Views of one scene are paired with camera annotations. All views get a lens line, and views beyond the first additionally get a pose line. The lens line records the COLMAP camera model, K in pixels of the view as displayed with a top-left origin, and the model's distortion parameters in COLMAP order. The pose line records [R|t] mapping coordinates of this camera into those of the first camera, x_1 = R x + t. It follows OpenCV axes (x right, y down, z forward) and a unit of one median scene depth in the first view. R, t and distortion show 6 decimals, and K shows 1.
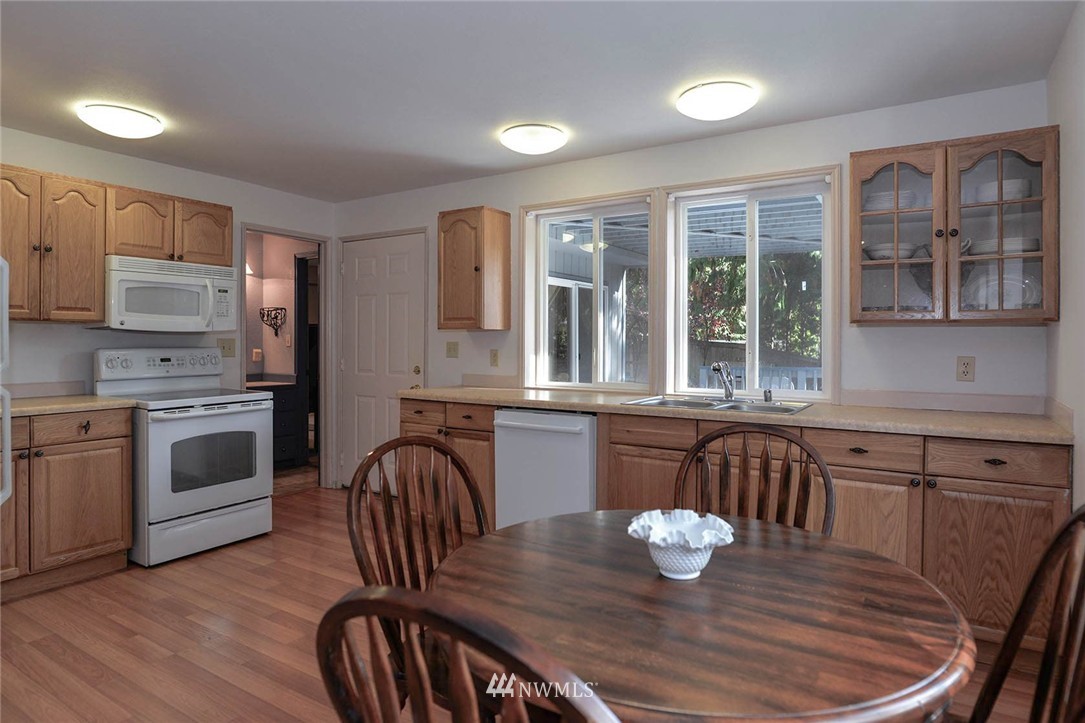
lens RADIAL K [[634.5, 0, 546.4], [0, 634.5, 344.9], [0, 0, 1]] dist [-0.051679, 0.001388]
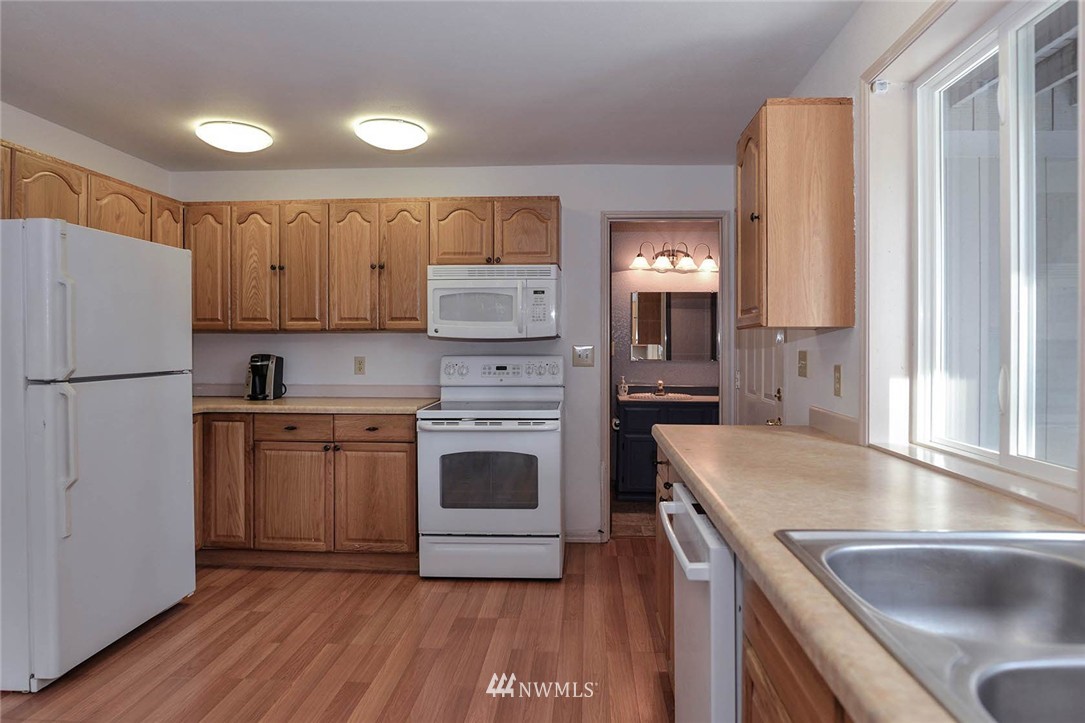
lens RADIAL K [[634.5, 0, 546.4], [0, 634.5, 344.9], [0, 0, 1]] dist [-0.051679, 0.001388]
pose [[0.474273, -0.003961, -0.880369, 0.321273], [-0.003637, 0.999973, -0.006459, -0.005971], [0.880370, 0.006265, 0.474246, 0.661453]]
